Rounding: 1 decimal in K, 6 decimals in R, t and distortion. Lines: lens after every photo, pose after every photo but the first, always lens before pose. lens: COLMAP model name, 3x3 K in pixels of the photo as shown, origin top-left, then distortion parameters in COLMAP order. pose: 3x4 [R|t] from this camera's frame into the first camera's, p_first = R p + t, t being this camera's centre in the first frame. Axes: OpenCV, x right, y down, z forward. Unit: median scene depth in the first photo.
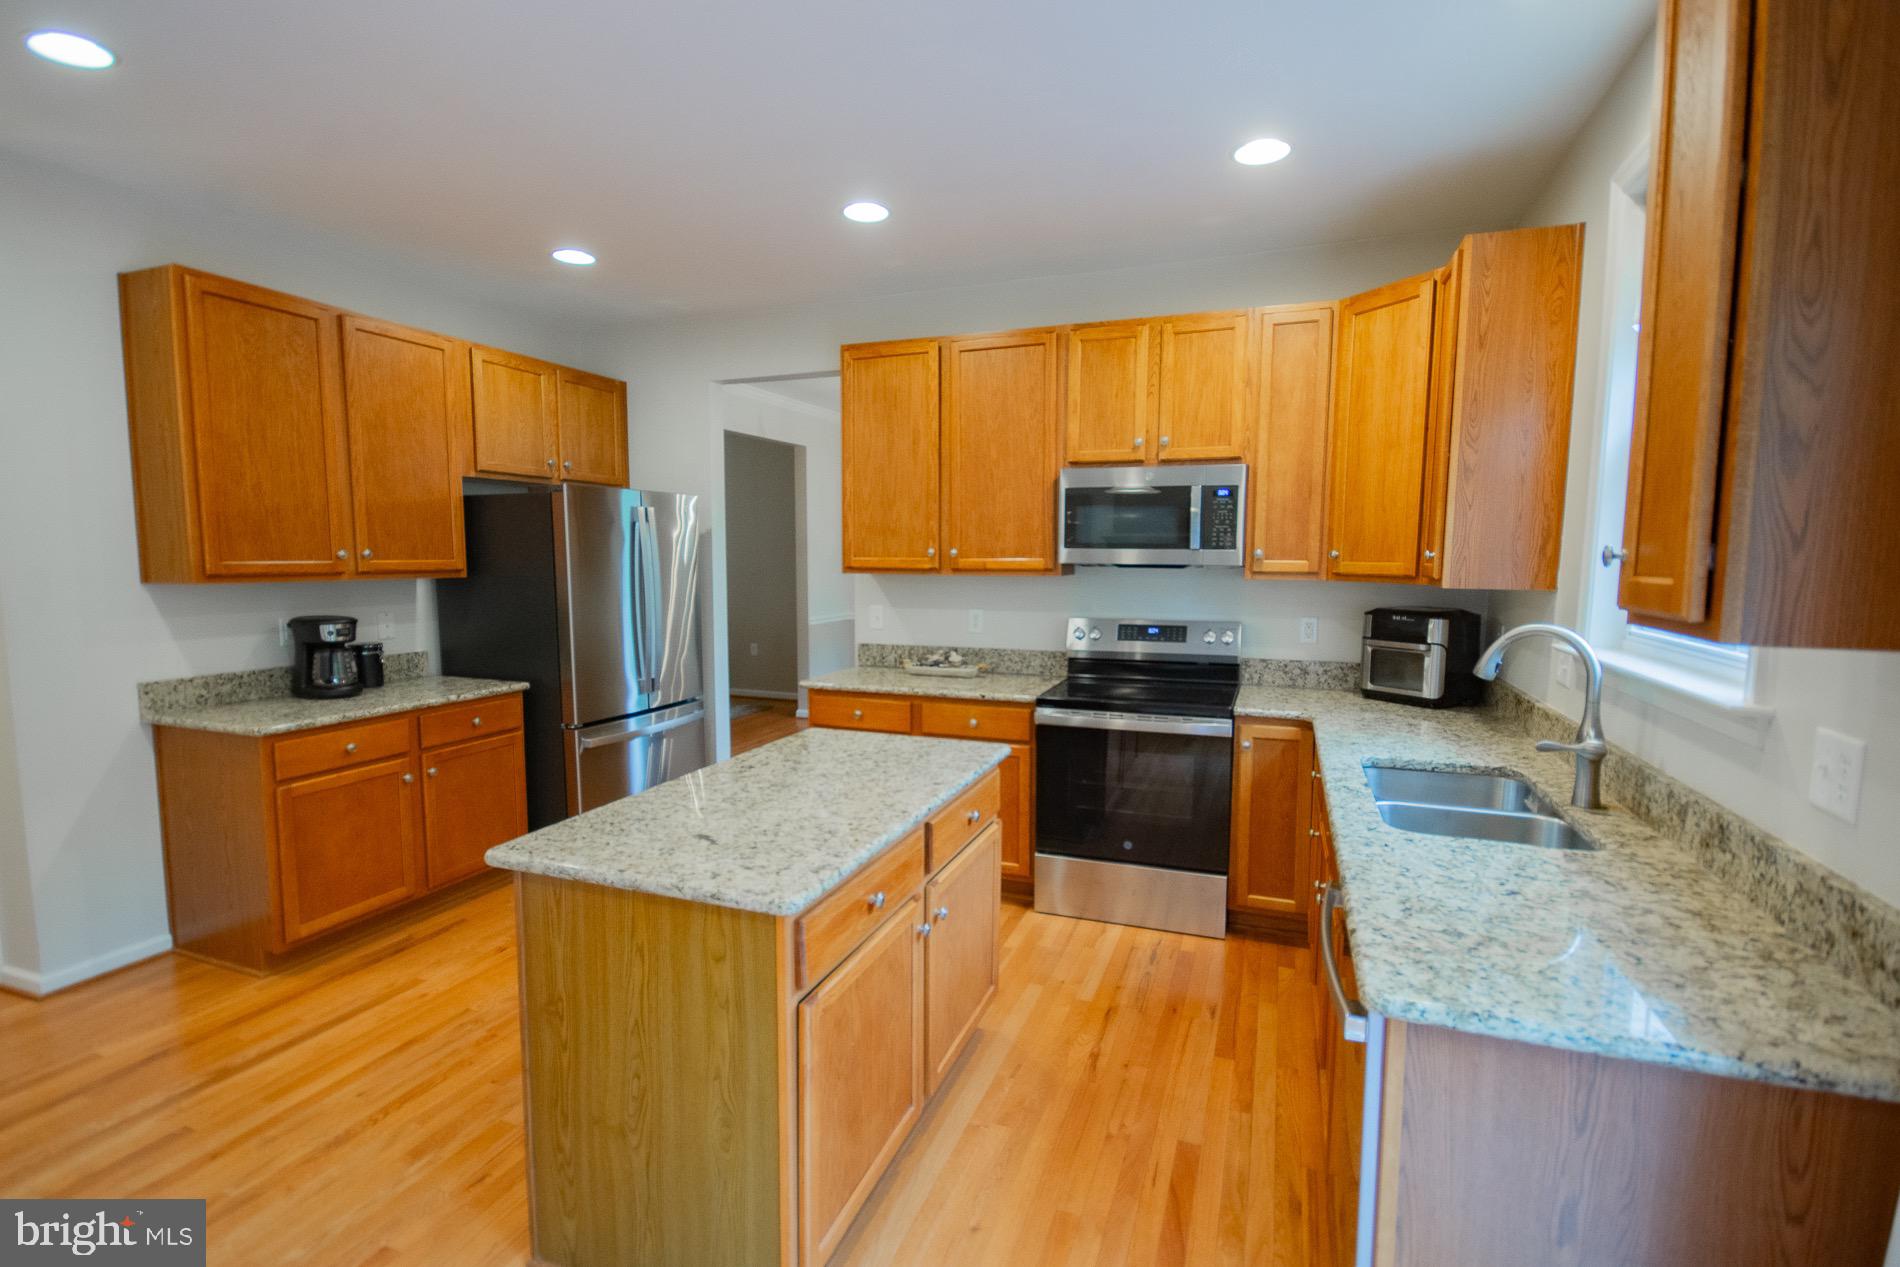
lens RADIAL K [[874.9, 0, 951.8], [0, 874.9, 634.9], [0, 0, 1]] dist [-0.000905, -0.000135]
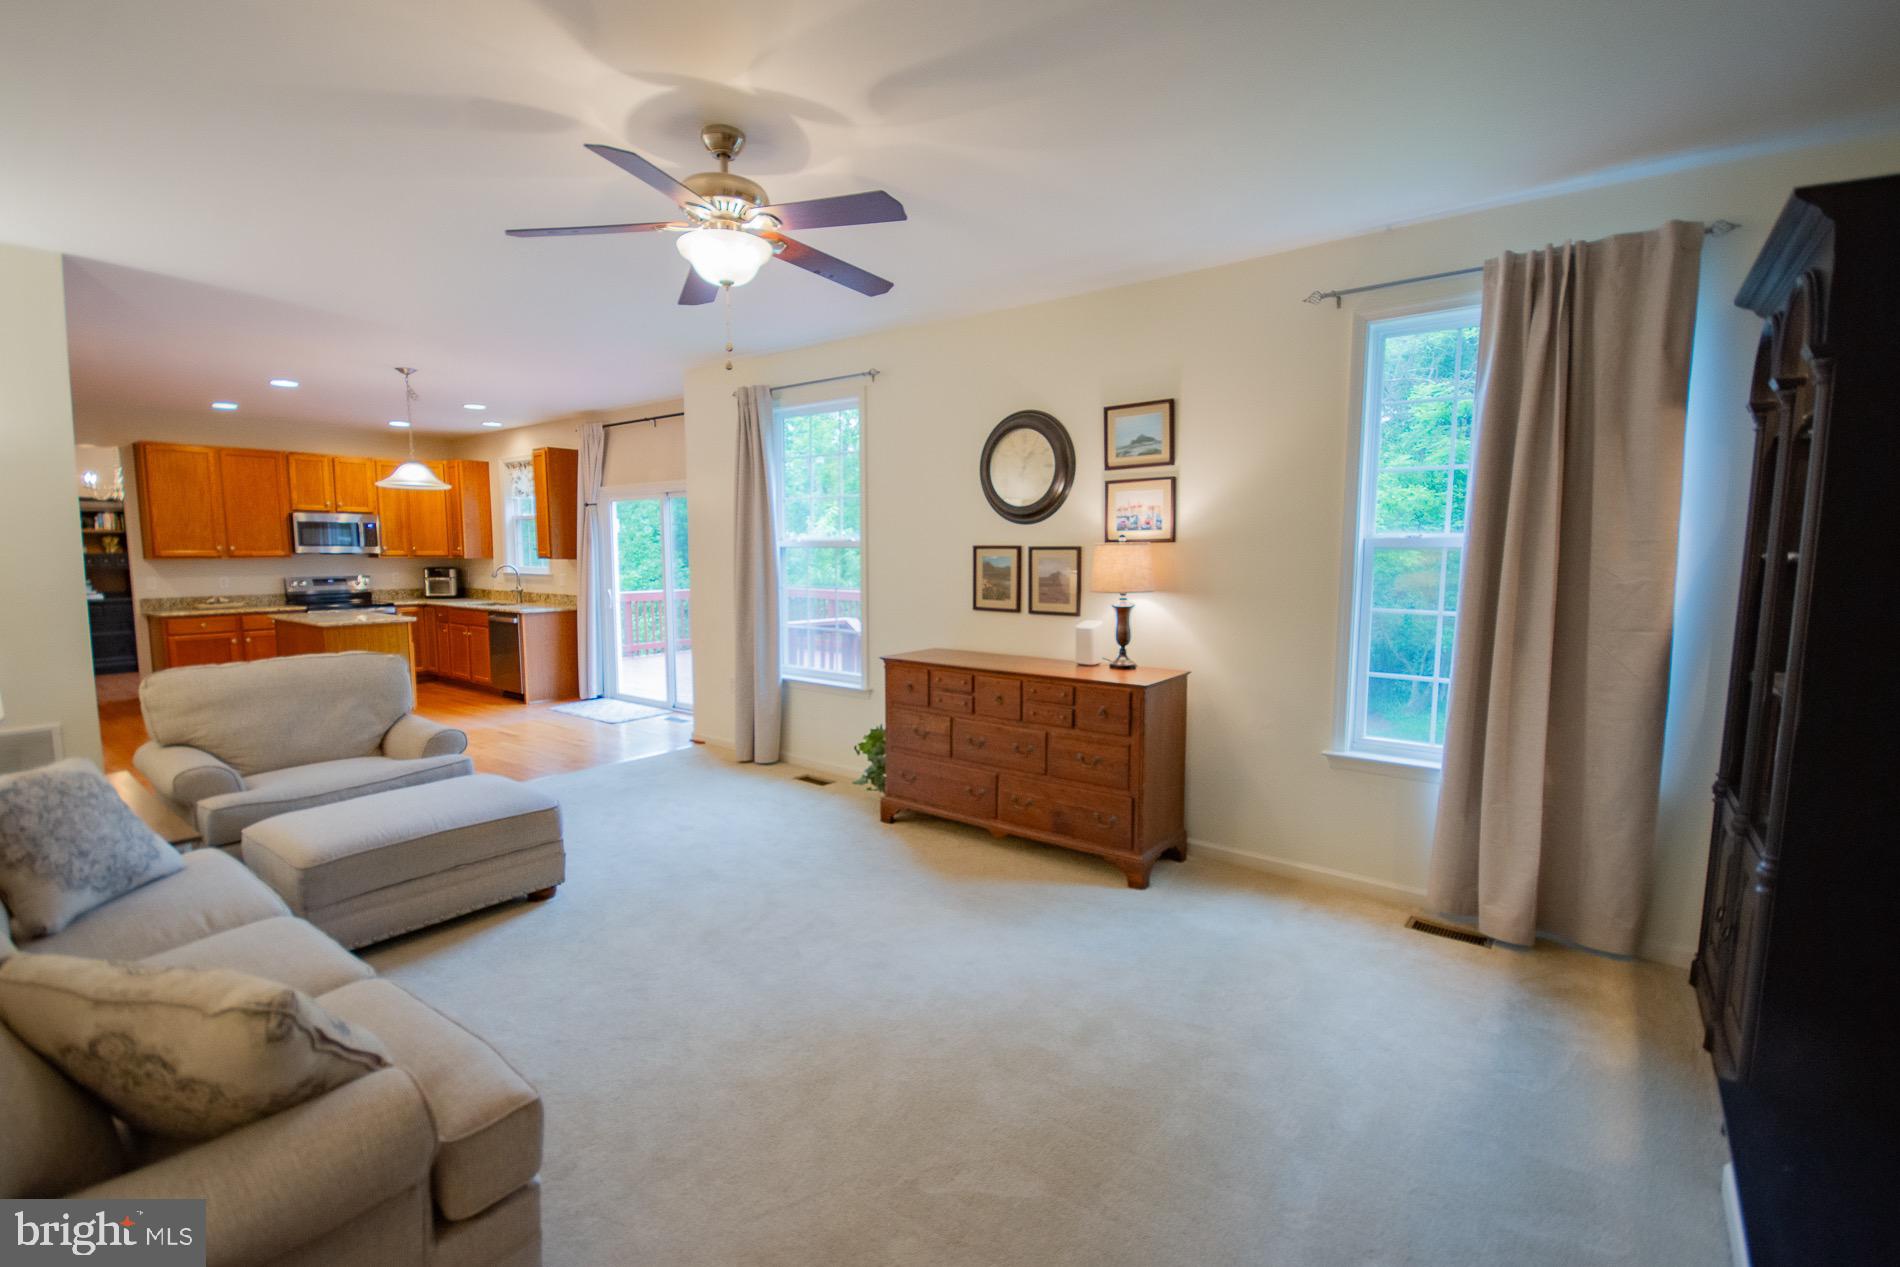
lens RADIAL K [[847.9, 0, 950.0], [0, 847.9, 633.5], [0, 0, 1]] dist [0.000818, -0.000144]
pose [[0.286776, -0.097878, 0.952984, -1.695978], [0.090082, 0.993115, 0.074891, 0.130973], [-0.953753, 0.064370, 0.293619, -1.440100]]
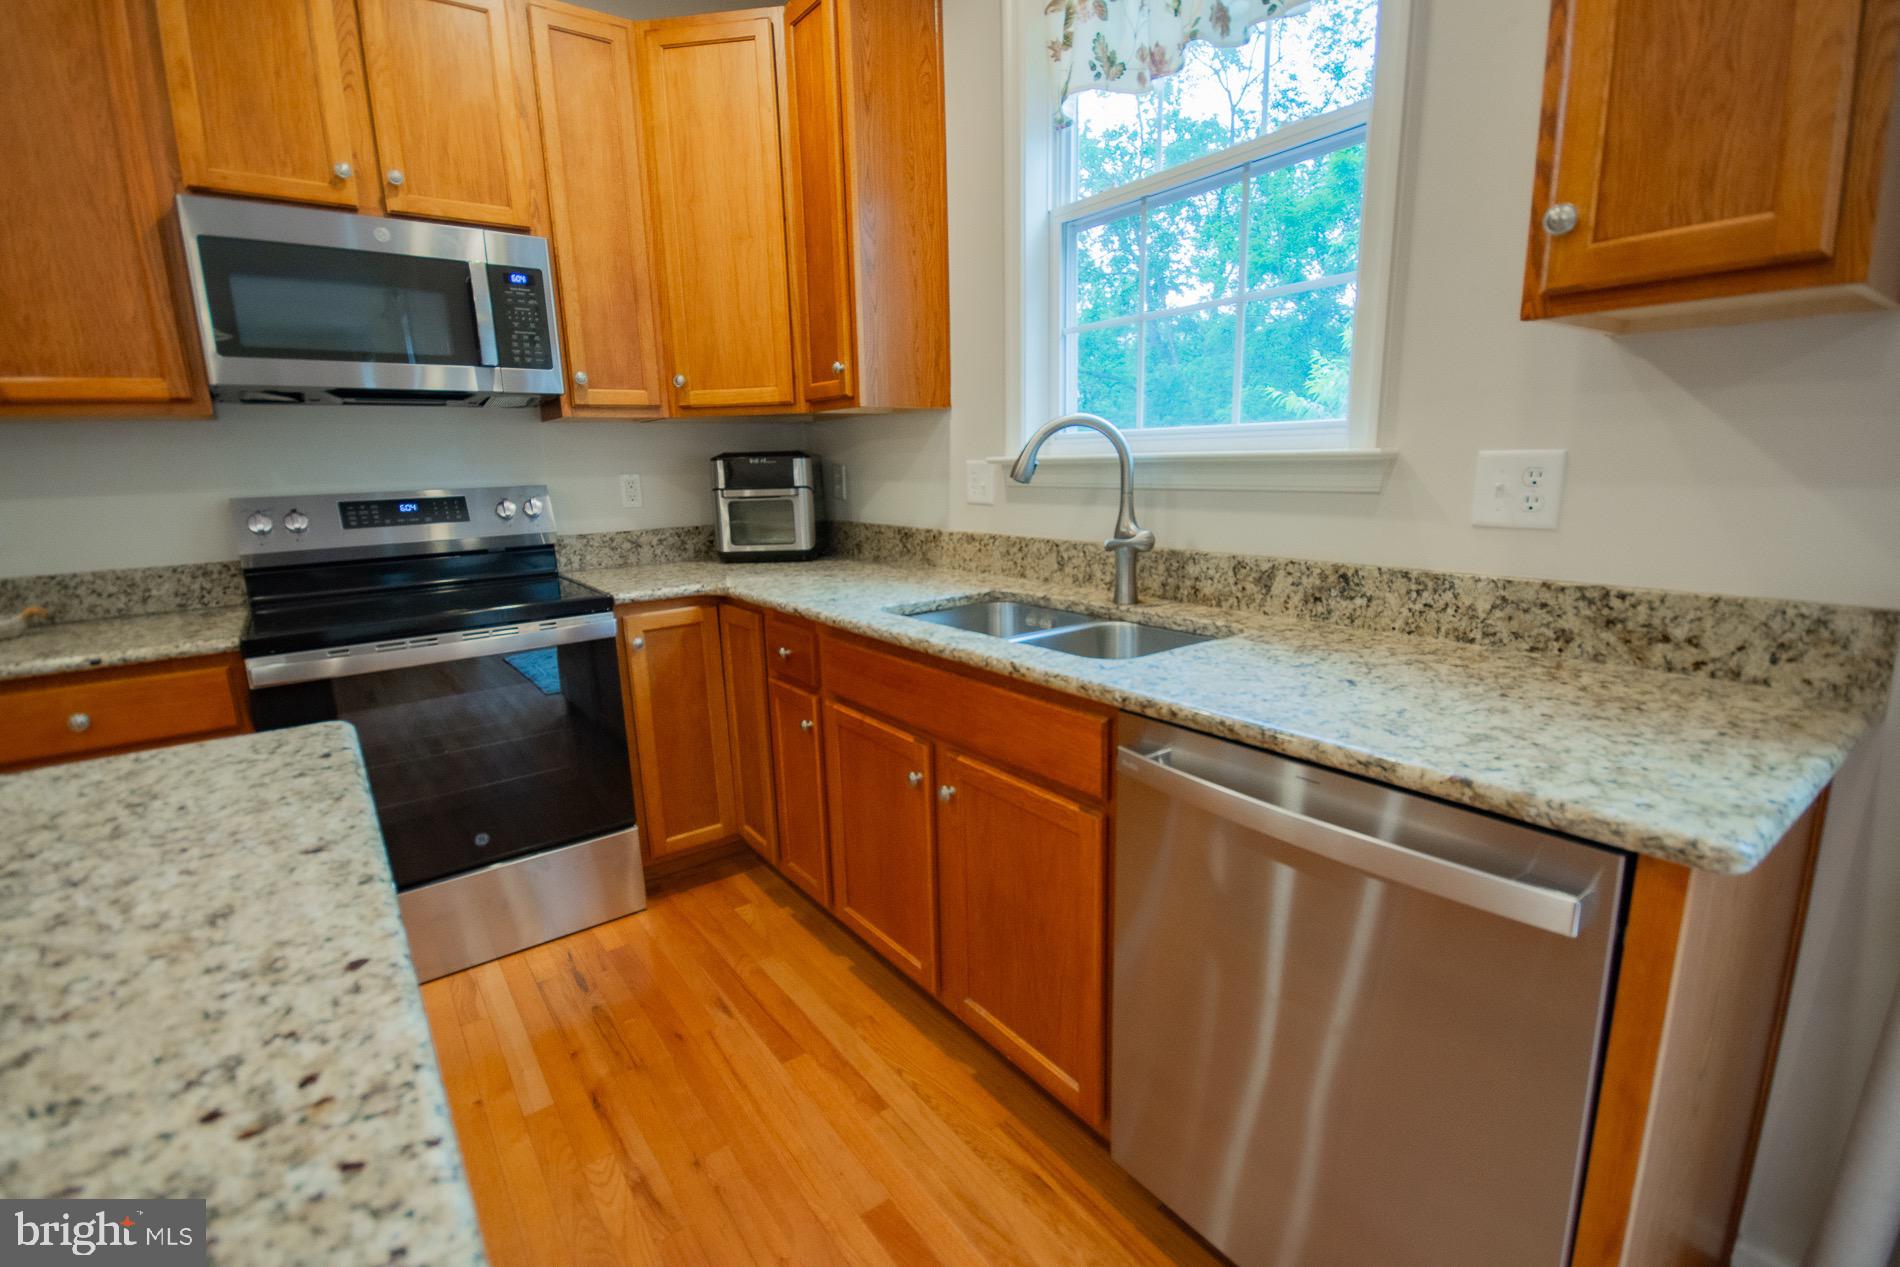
lens RADIAL K [[854.9, 0, 948.0], [0, 854.9, 636.3], [0, 0, 1]] dist [0.018403, -0.014665]
pose [[0.540265, -0.191268, 0.819469, -0.097159], [0.109334, 0.981526, 0.157011, 0.035679], [-0.834362, 0.004768, 0.551197, 0.375952]]
